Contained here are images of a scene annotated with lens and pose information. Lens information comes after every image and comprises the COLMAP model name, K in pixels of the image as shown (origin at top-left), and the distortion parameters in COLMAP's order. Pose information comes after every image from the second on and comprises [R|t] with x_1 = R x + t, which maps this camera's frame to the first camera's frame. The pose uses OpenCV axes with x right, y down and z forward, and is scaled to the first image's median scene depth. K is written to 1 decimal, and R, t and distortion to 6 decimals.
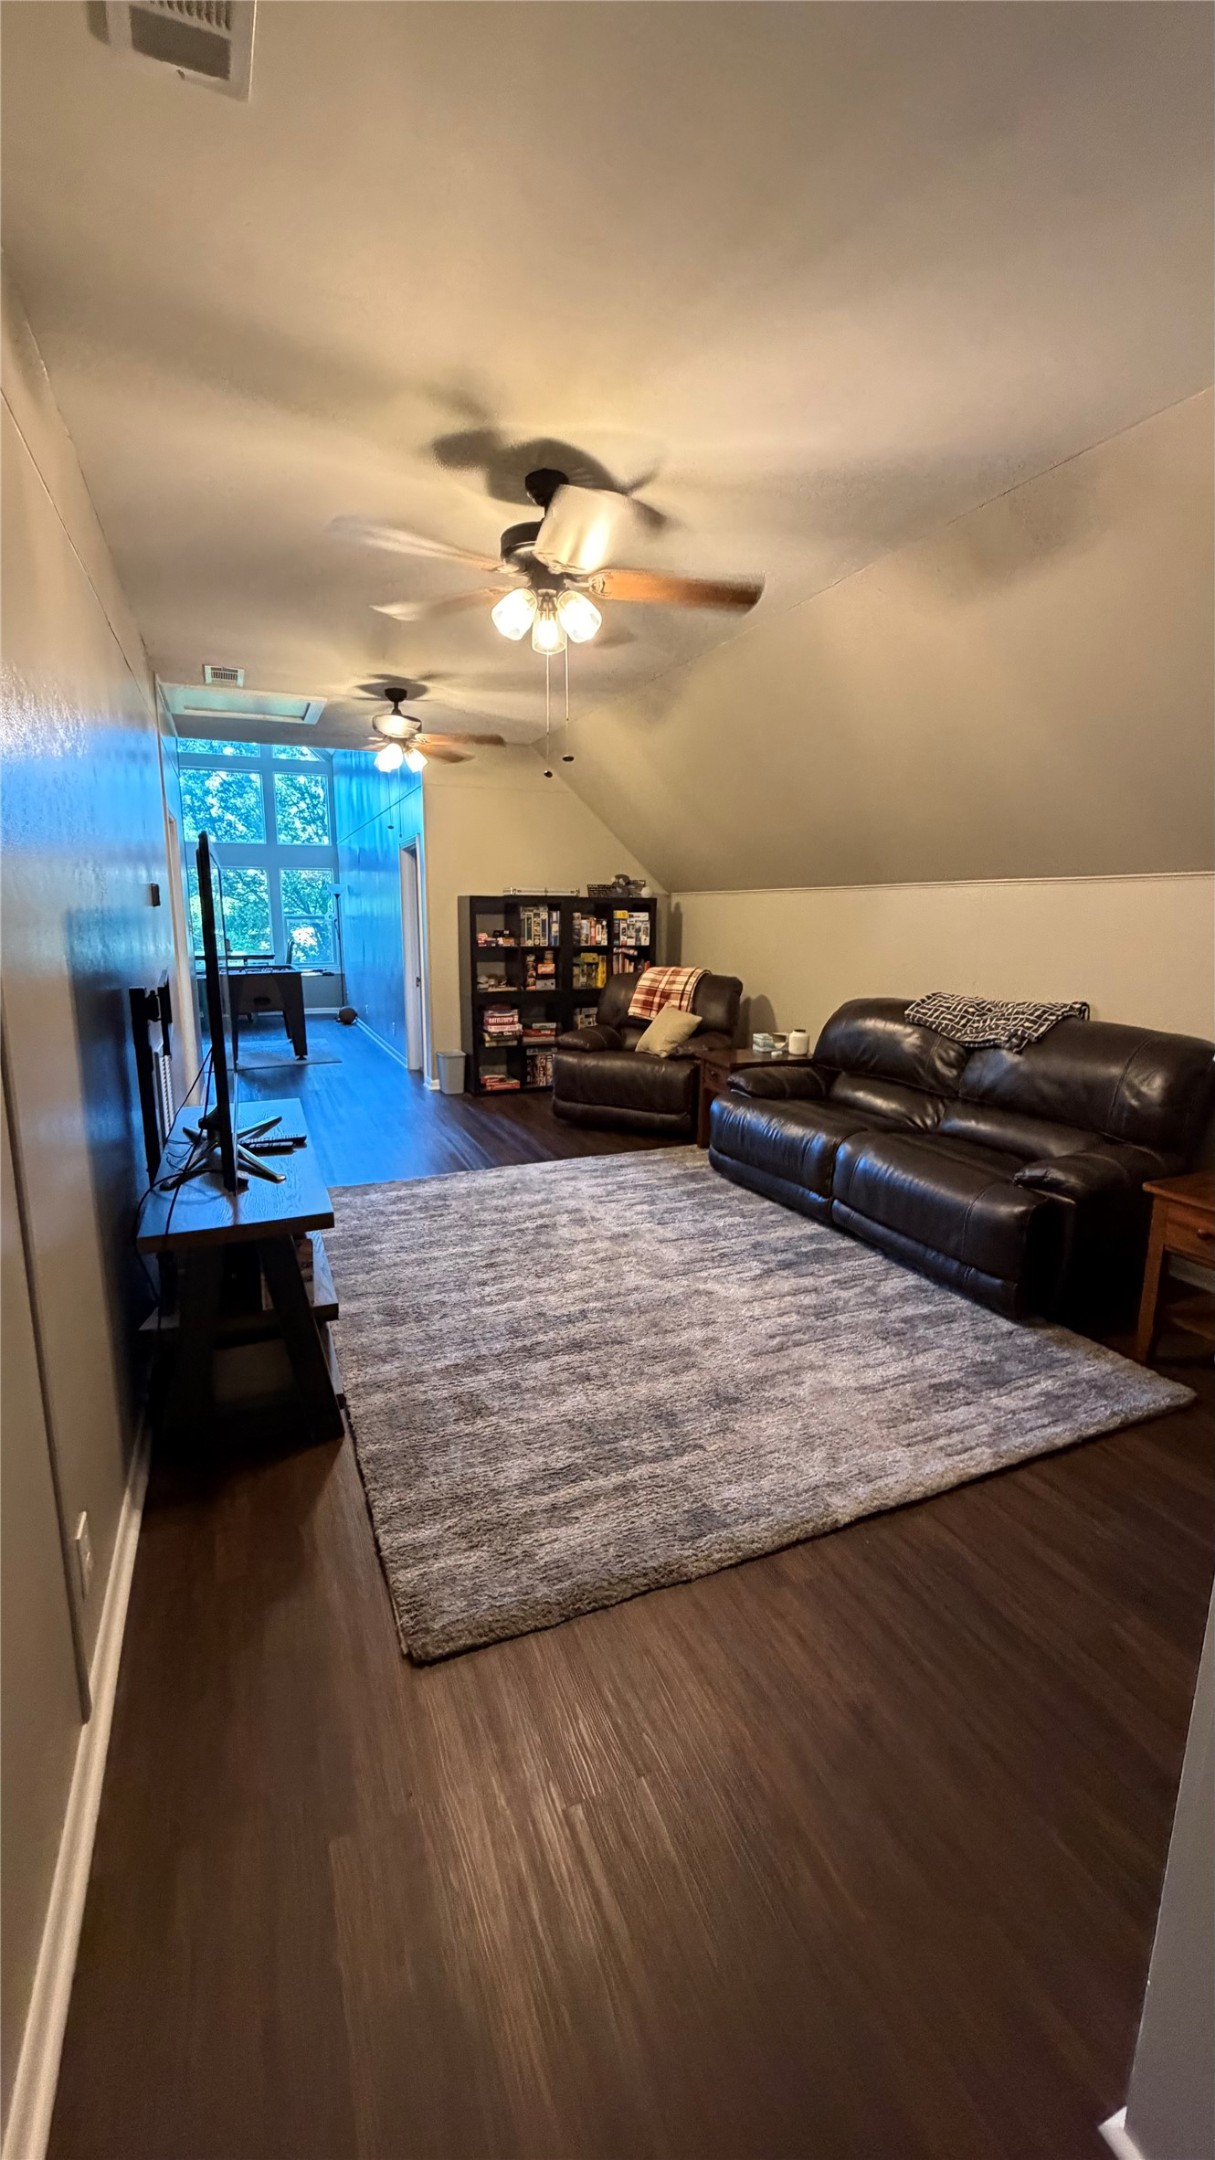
lens RADIAL K [[862.4, 0, 607.1], [0, 862.4, 1077.6], [0, 0, 1]] dist [0.001852, -0.000033]
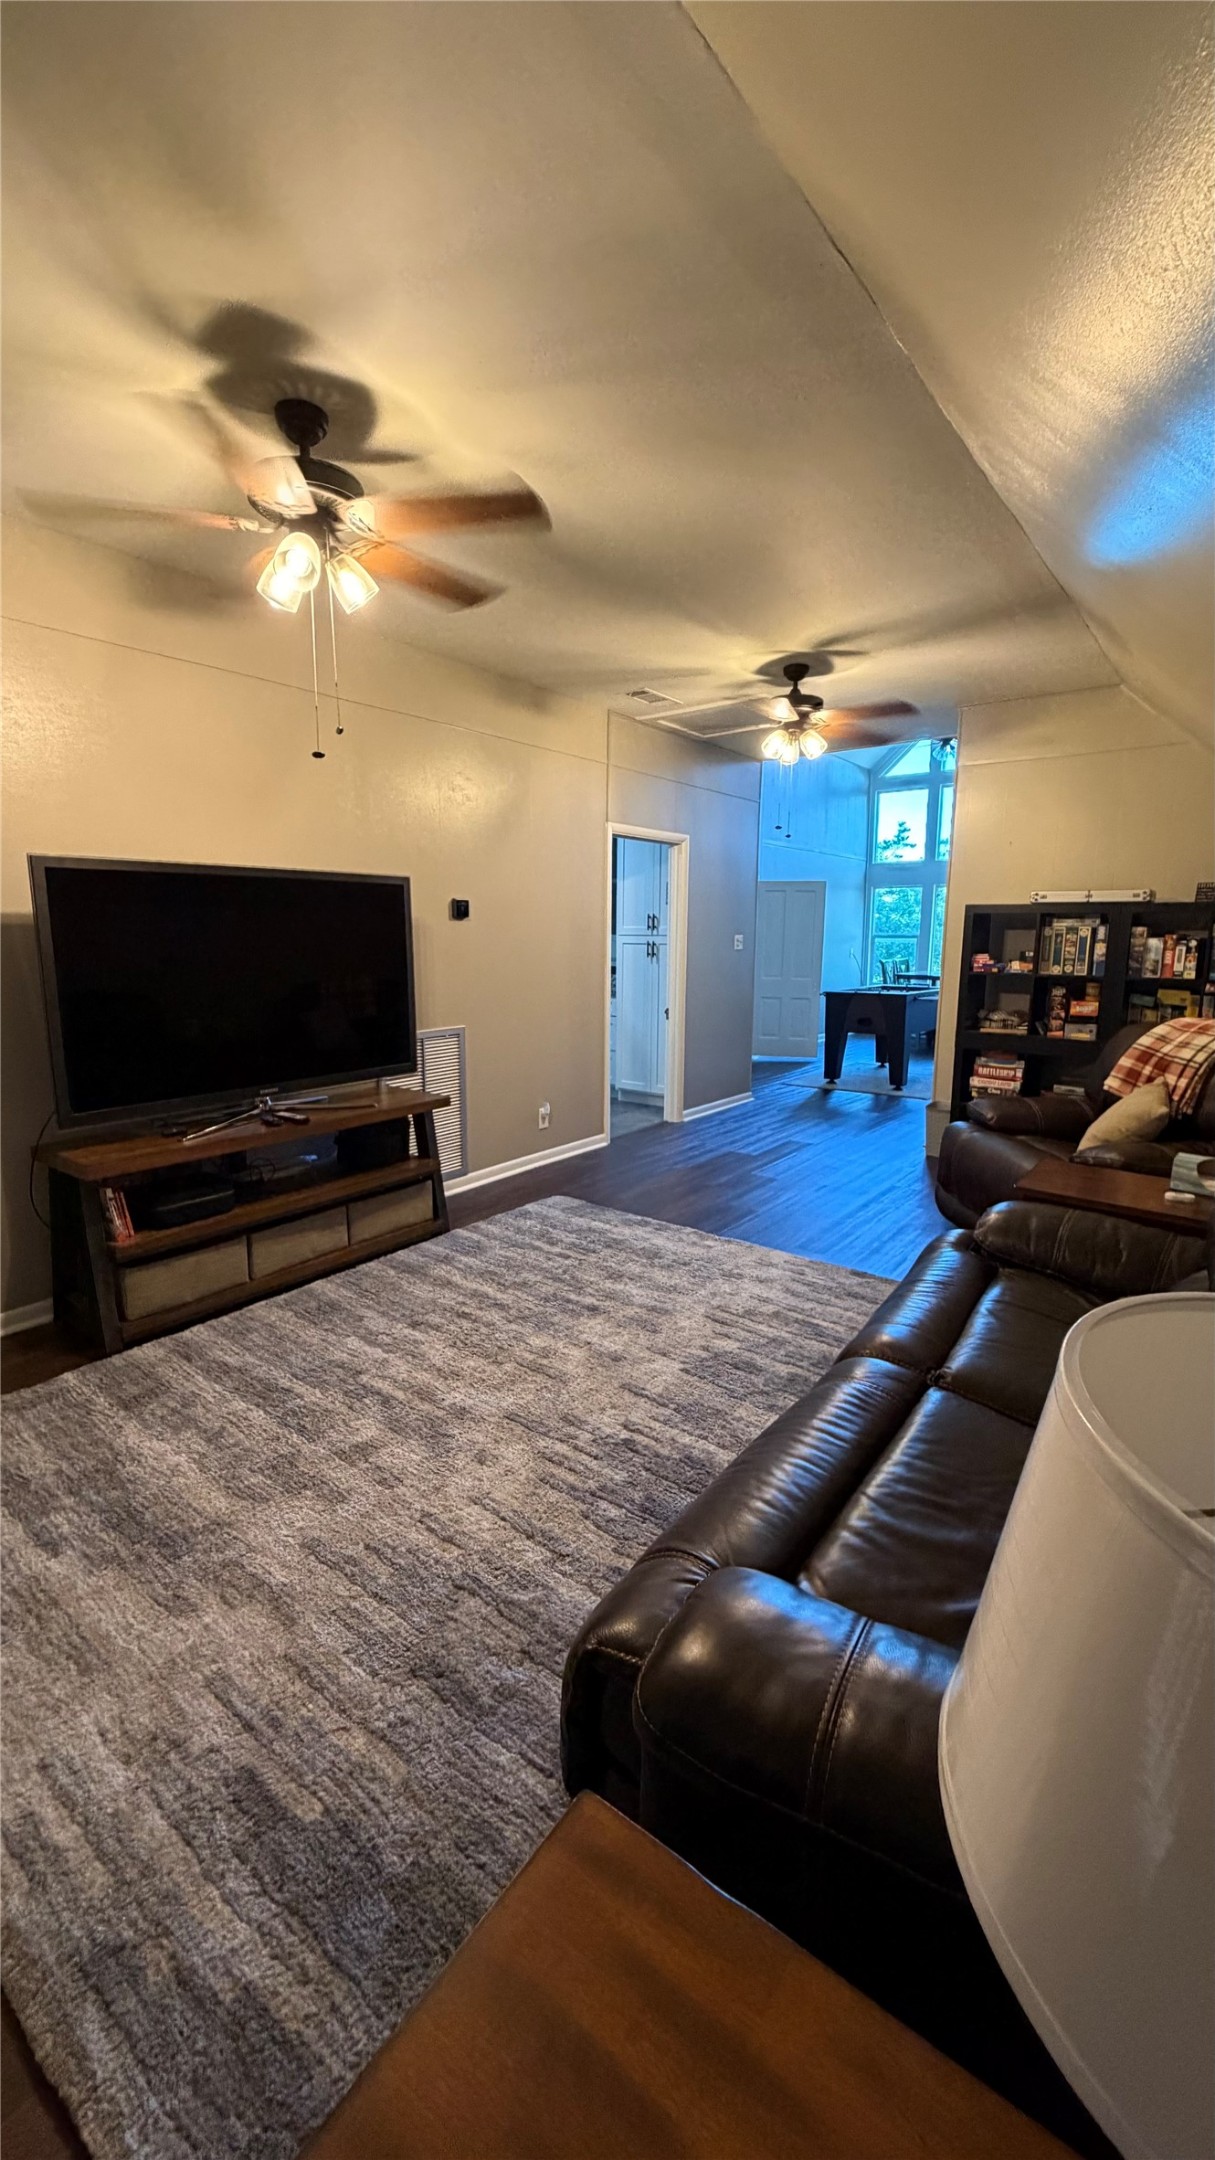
lens RADIAL K [[862.4, 0, 608.0], [0, 862.4, 1080.8], [0, 0, 1]] dist [0.001852, -0.000033]
pose [[0.484541, 0.148344, -0.862099, 0.514384], [-0.168780, 0.982852, 0.074260, -0.085177], [0.858332, 0.109523, 0.501270, 0.504750]]
